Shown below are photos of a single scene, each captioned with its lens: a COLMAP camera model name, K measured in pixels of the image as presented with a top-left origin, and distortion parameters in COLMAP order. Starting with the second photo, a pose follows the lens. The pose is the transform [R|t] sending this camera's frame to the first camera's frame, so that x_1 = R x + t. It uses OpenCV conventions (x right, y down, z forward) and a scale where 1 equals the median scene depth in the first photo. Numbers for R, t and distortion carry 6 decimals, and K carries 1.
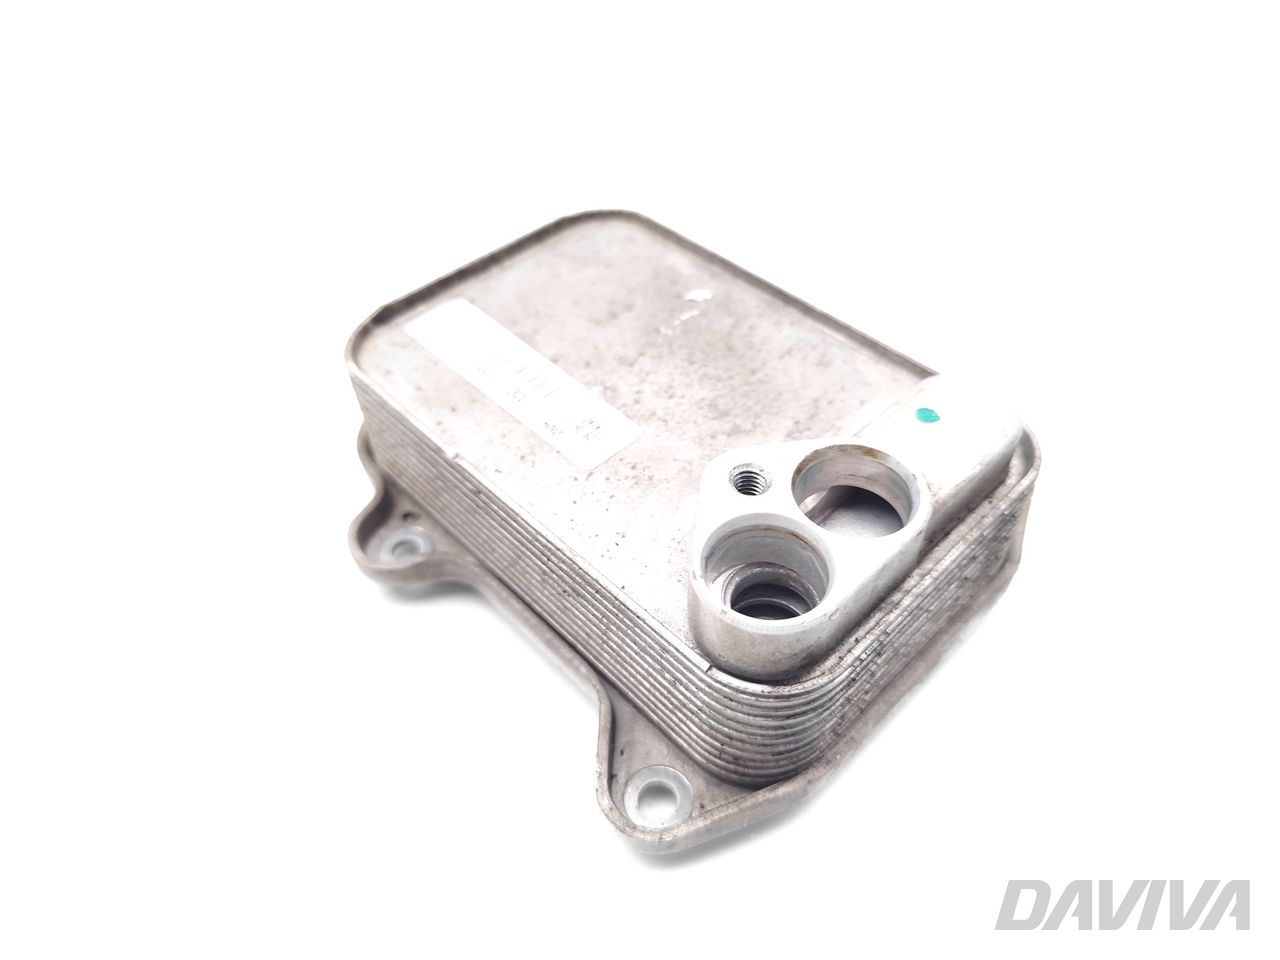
lens RADIAL K [[919.4, 0, 640.0], [0, 919.4, 480.0], [0, 0, 1]] dist [0.082375, -0.000742]
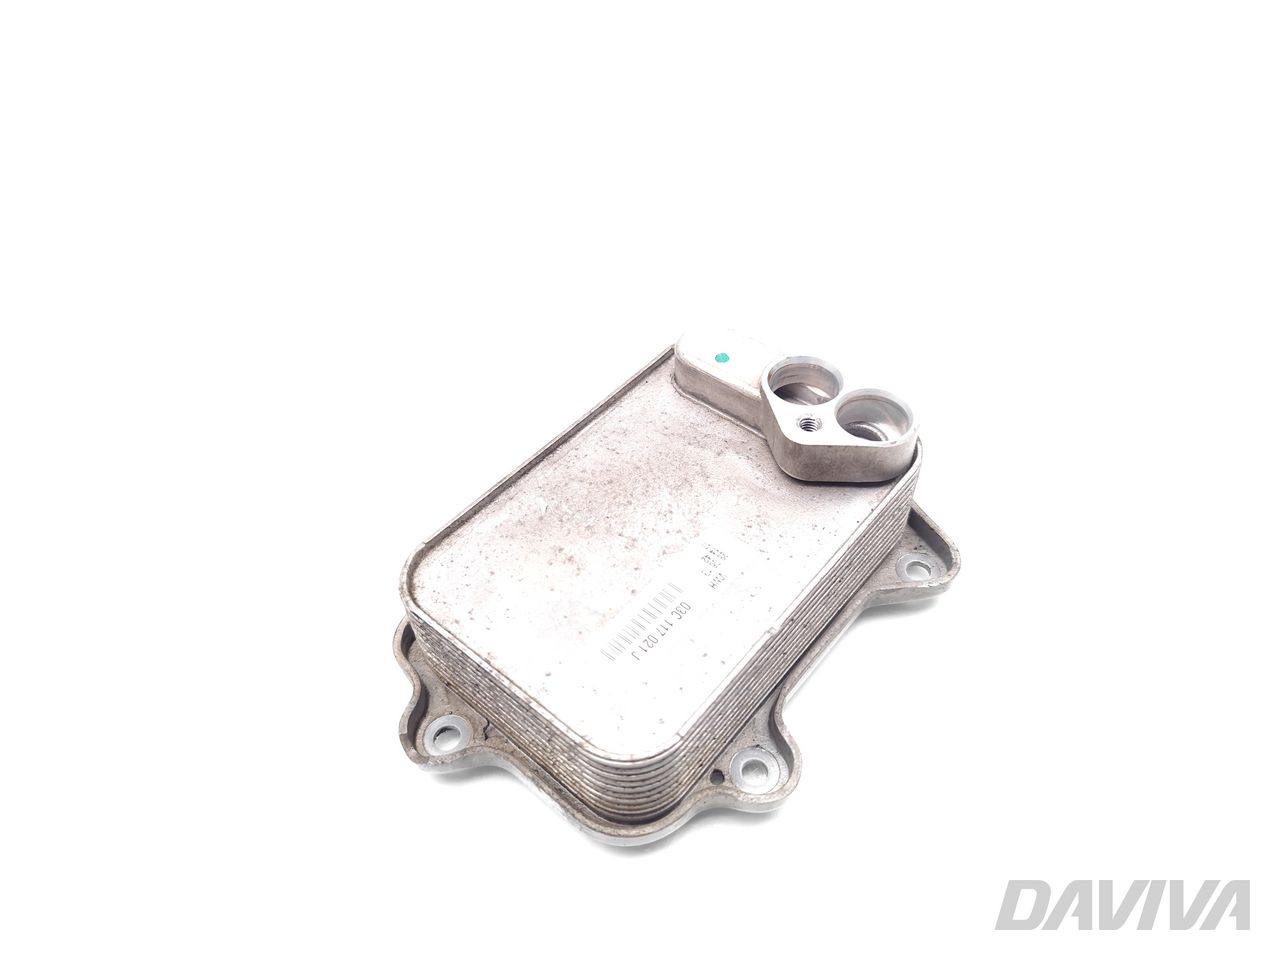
lens RADIAL K [[919.4, 0, 640.0], [0, 919.4, 480.0], [0, 0, 1]] dist [0.082375, -0.000742]
pose [[-0.095677, -0.709937, 0.697735, -0.810221], [0.761236, 0.399462, 0.510833, -0.780593], [-0.641378, 0.580016, 0.502210, 0.343751]]
